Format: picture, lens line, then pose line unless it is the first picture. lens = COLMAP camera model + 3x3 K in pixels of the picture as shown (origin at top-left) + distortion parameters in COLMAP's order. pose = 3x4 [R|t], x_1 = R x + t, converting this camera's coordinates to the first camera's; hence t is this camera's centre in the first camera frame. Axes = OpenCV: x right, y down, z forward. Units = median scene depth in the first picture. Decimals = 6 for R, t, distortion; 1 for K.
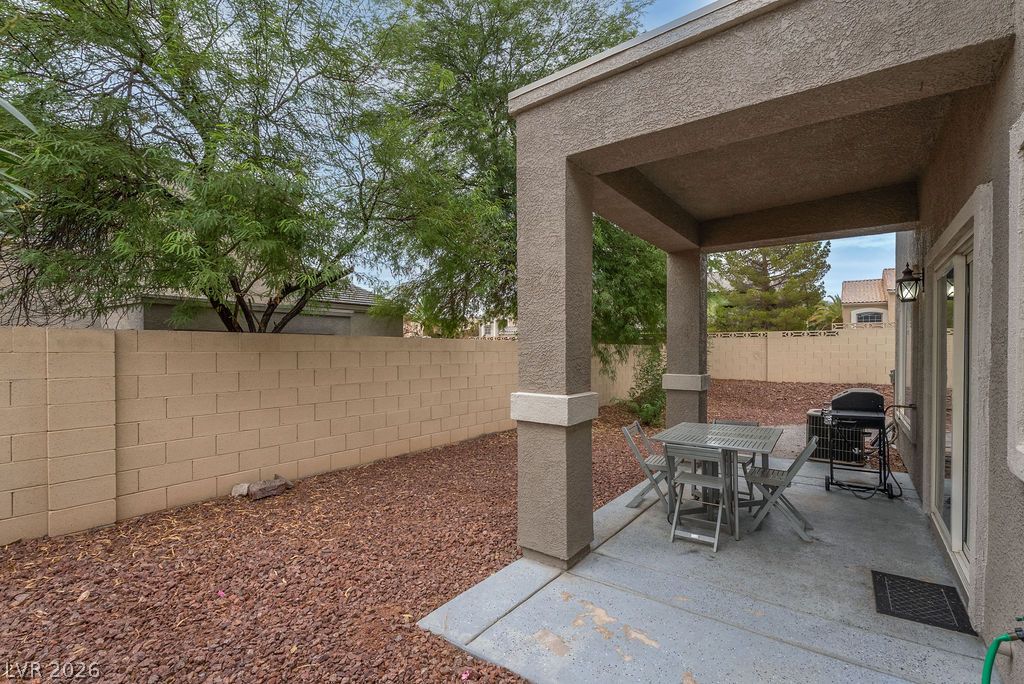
lens RADIAL K [[476.7, 0, 512.0], [0, 476.7, 342.0], [0, 0, 1]] dist [-0.000574, -0.000067]
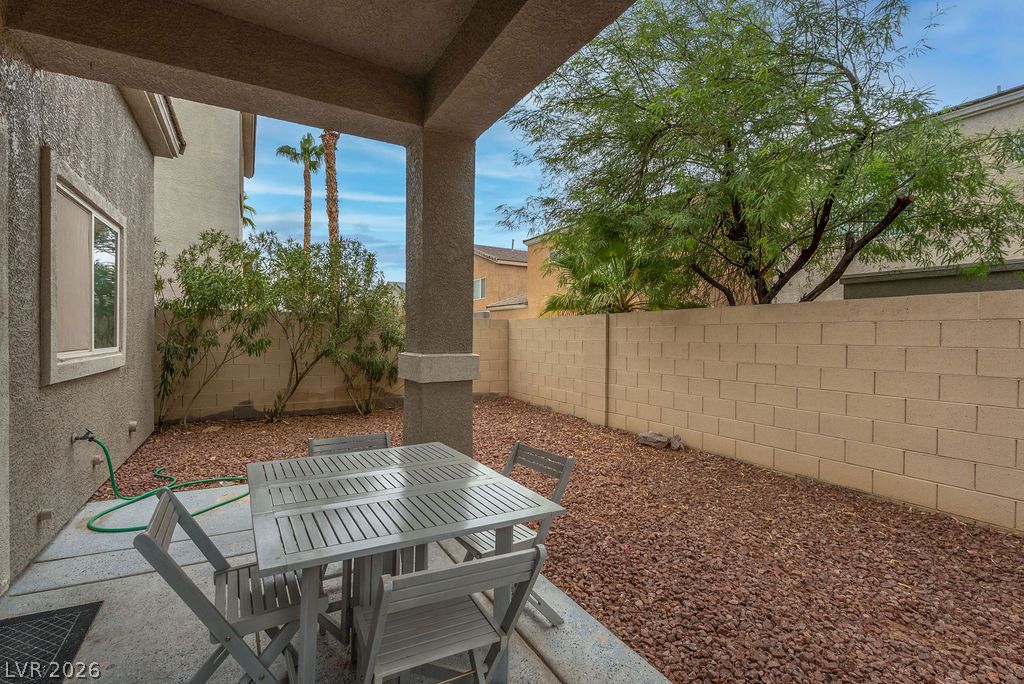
lens RADIAL K [[476.7, 0, 512.0], [0, 476.7, 342.0], [0, 0, 1]] dist [-0.000574, -0.000067]
pose [[-0.428395, -0.000929, -0.903591, 0.832721], [0.000390, 0.999999, -0.001214, 0.073583], [0.903592, -0.000873, -0.428394, 1.375983]]
